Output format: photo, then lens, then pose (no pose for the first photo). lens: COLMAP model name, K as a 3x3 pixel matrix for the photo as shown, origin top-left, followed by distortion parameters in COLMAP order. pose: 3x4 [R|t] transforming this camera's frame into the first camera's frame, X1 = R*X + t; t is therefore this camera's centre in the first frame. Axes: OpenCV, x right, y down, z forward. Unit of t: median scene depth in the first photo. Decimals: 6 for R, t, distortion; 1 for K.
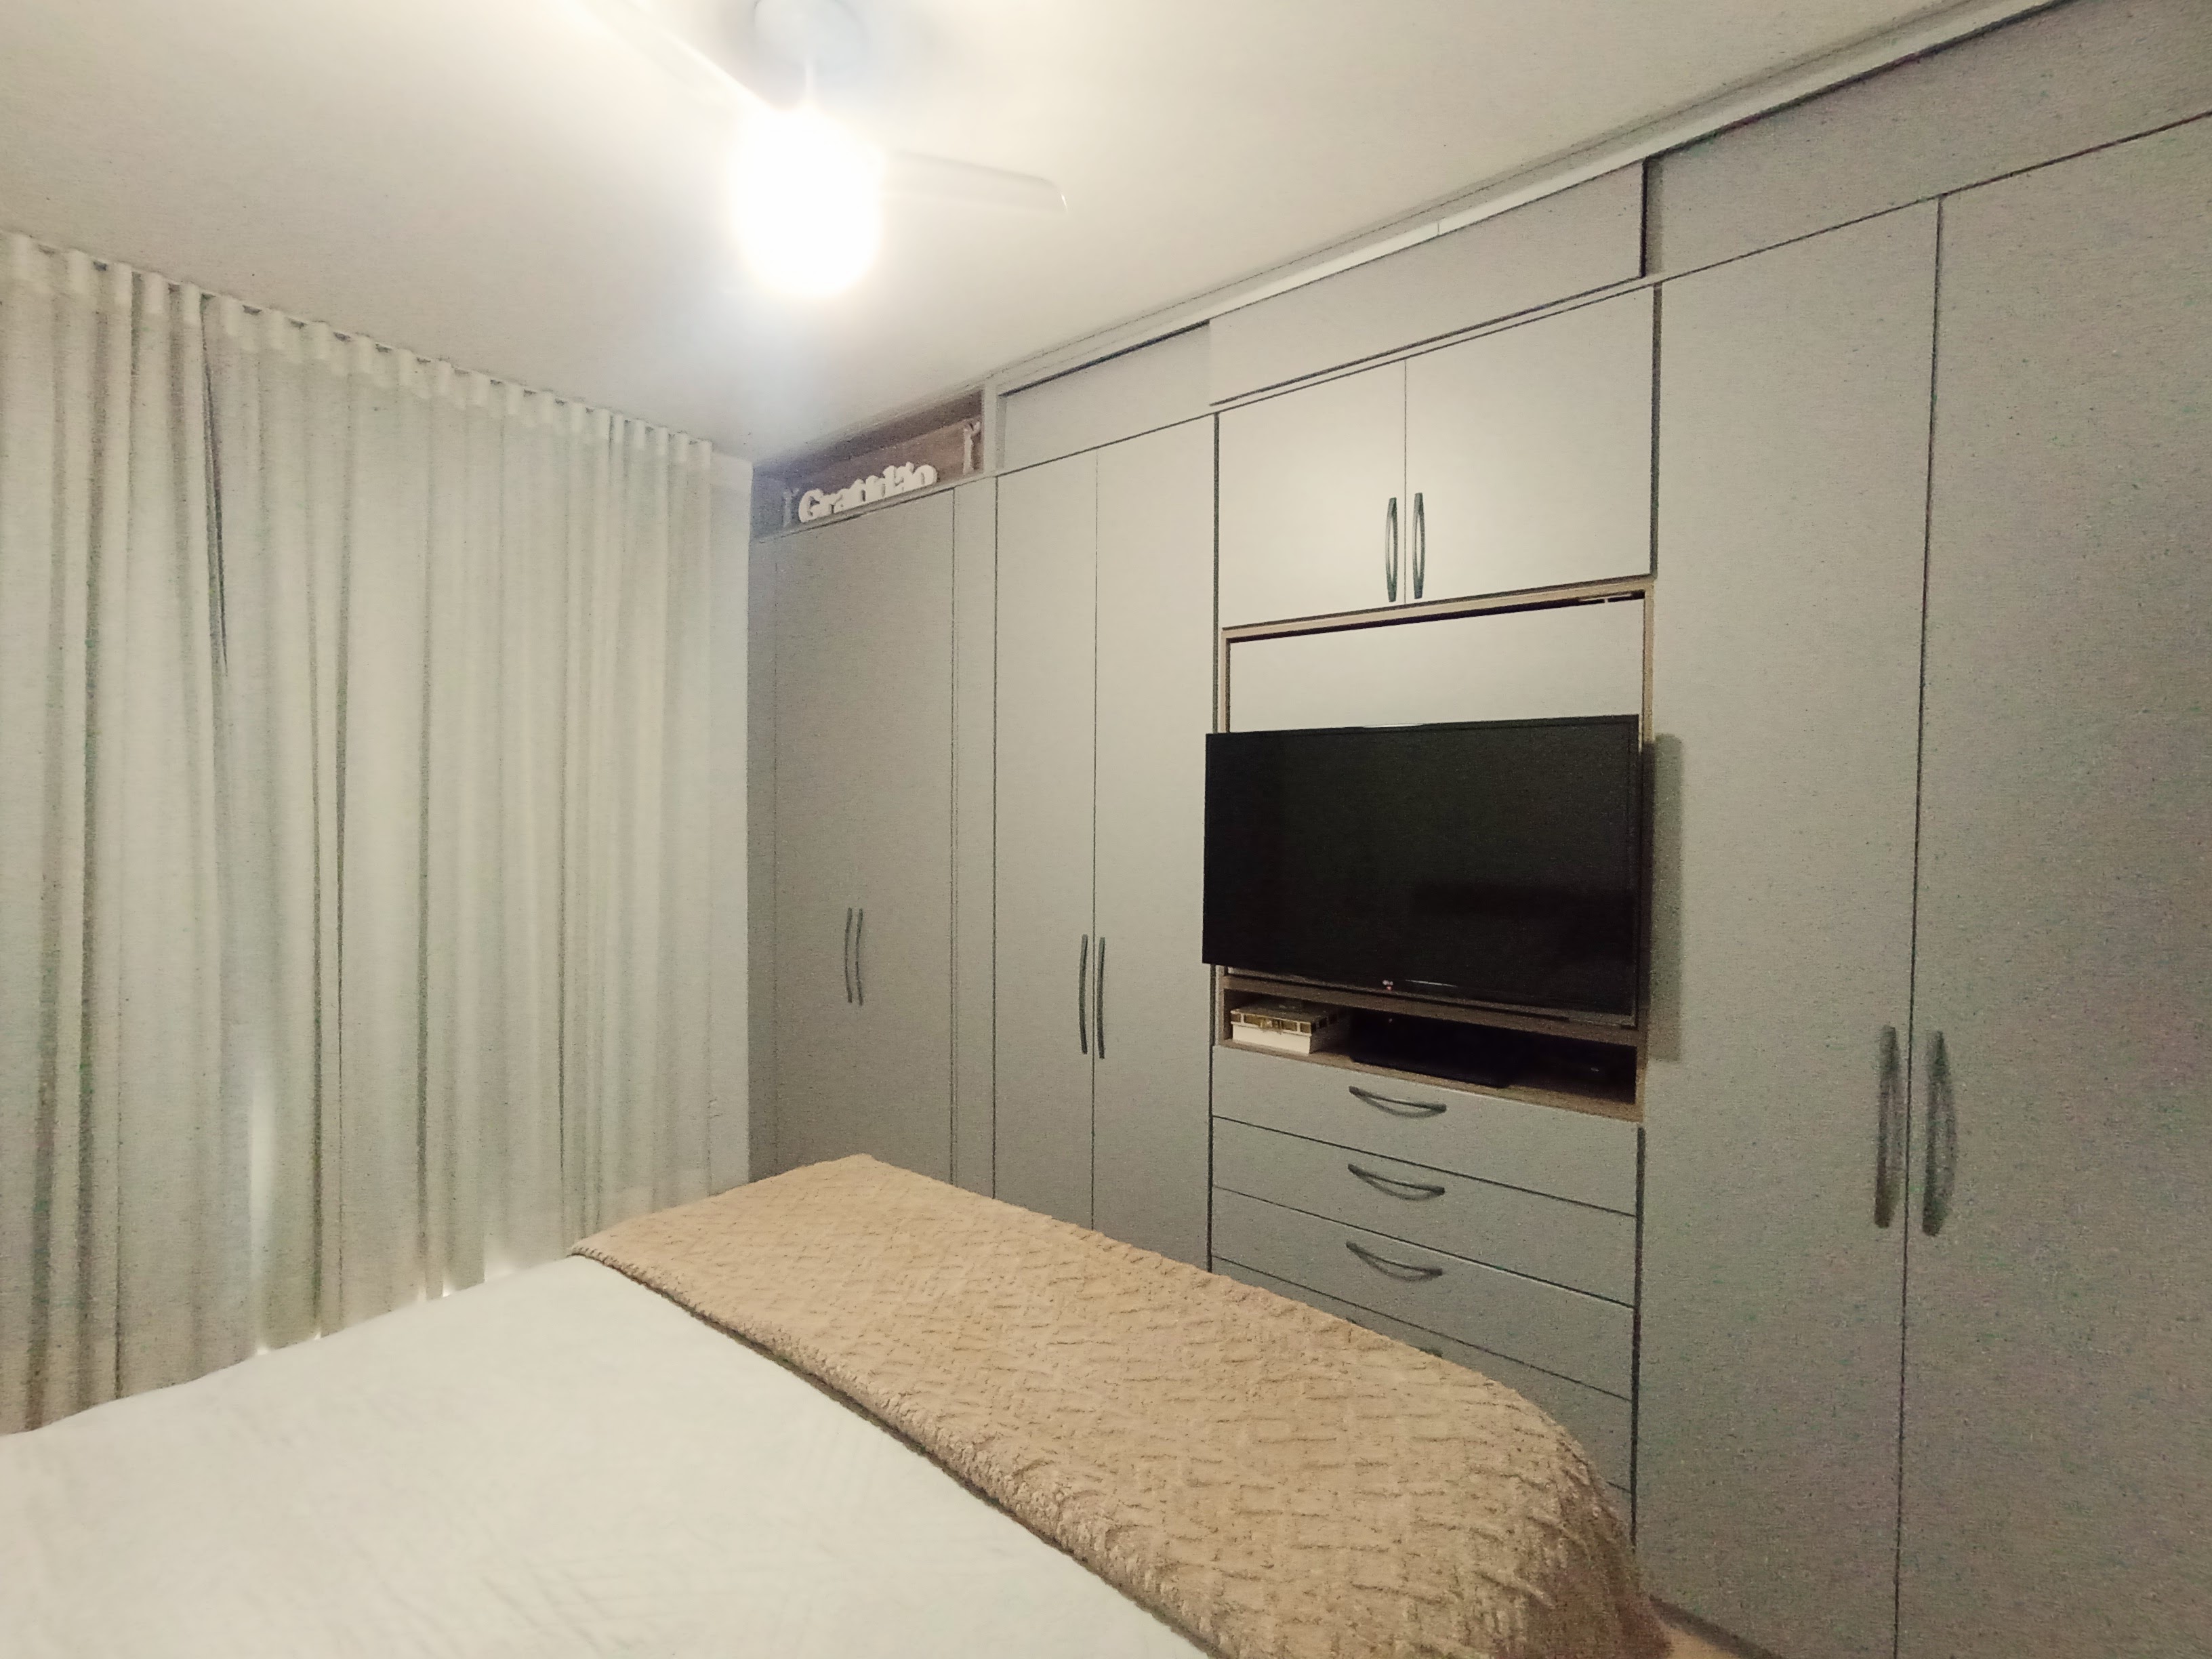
lens RADIAL K [[1009.3, 0, 1109.9], [0, 1009.3, 831.4], [0, 0, 1]] dist [-0.055385, 0.040641]
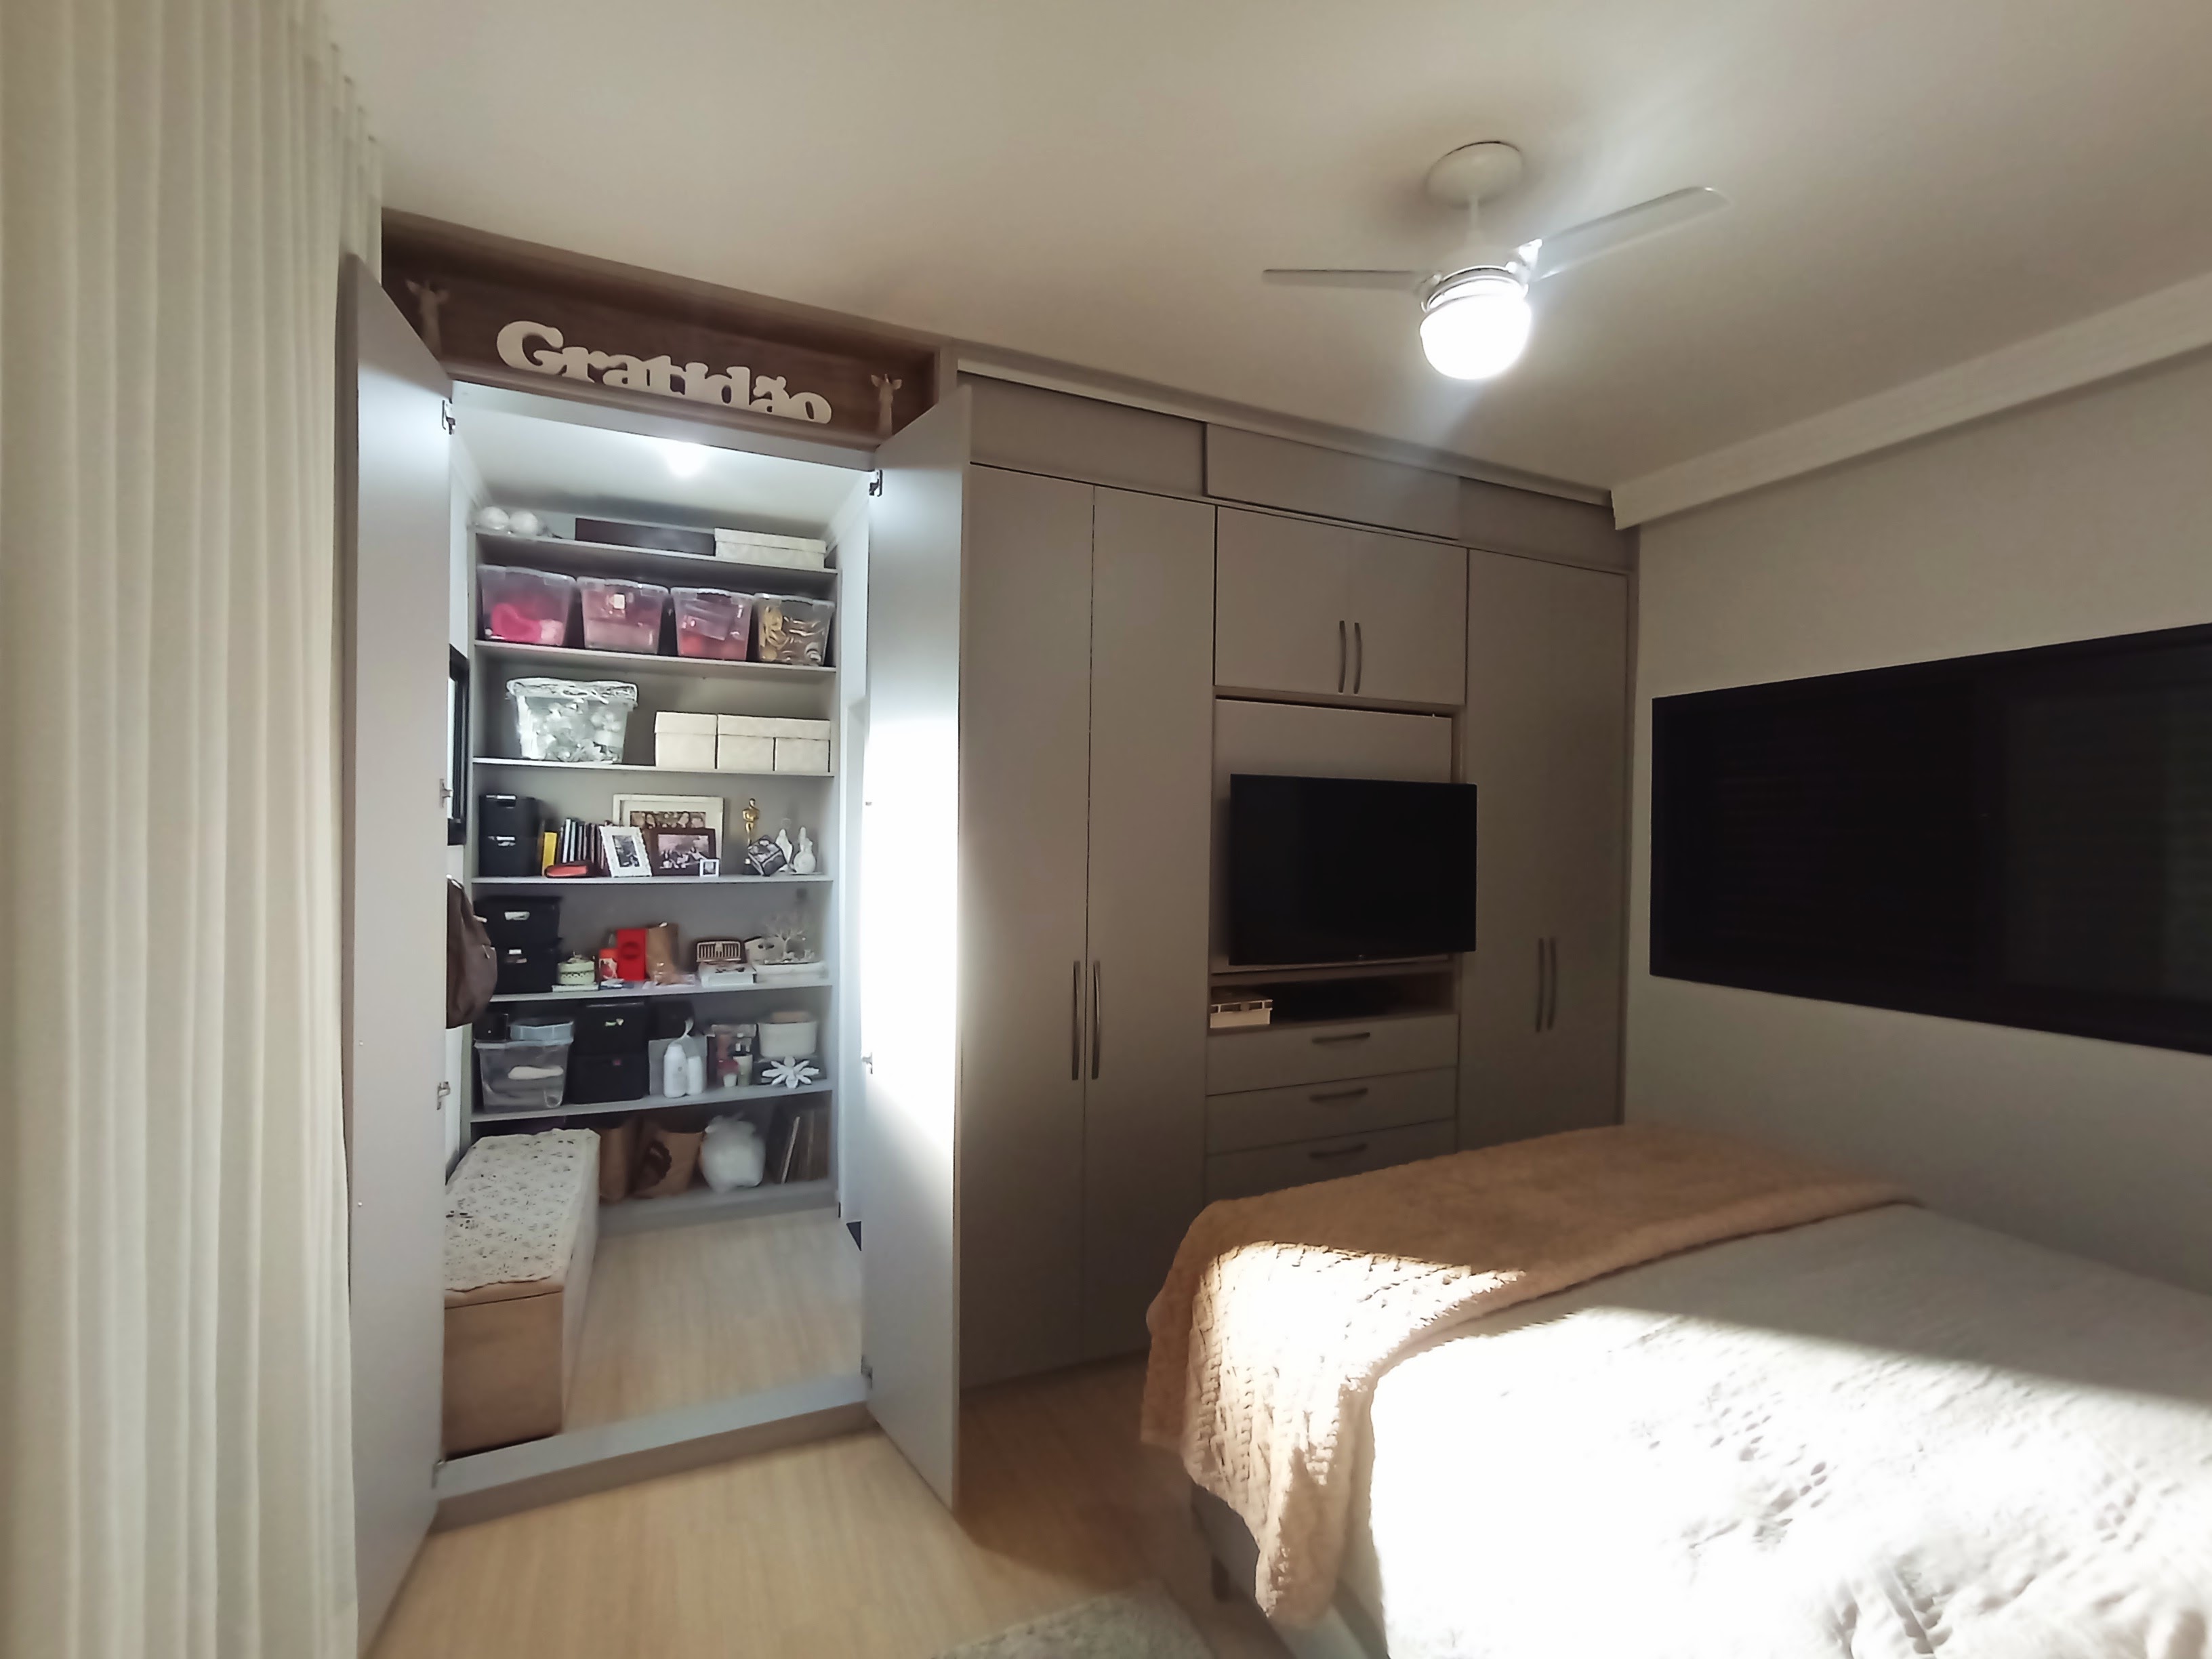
lens RADIAL K [[1009.3, 0, 1109.9], [0, 1009.3, 831.4], [0, 0, 1]] dist [-0.055385, 0.040641]
pose [[0.429180, -0.003425, 0.903213, -1.023280], [0.012642, 0.999918, -0.002216, -0.026230], [-0.903131, 0.012369, 0.429187, 0.600828]]
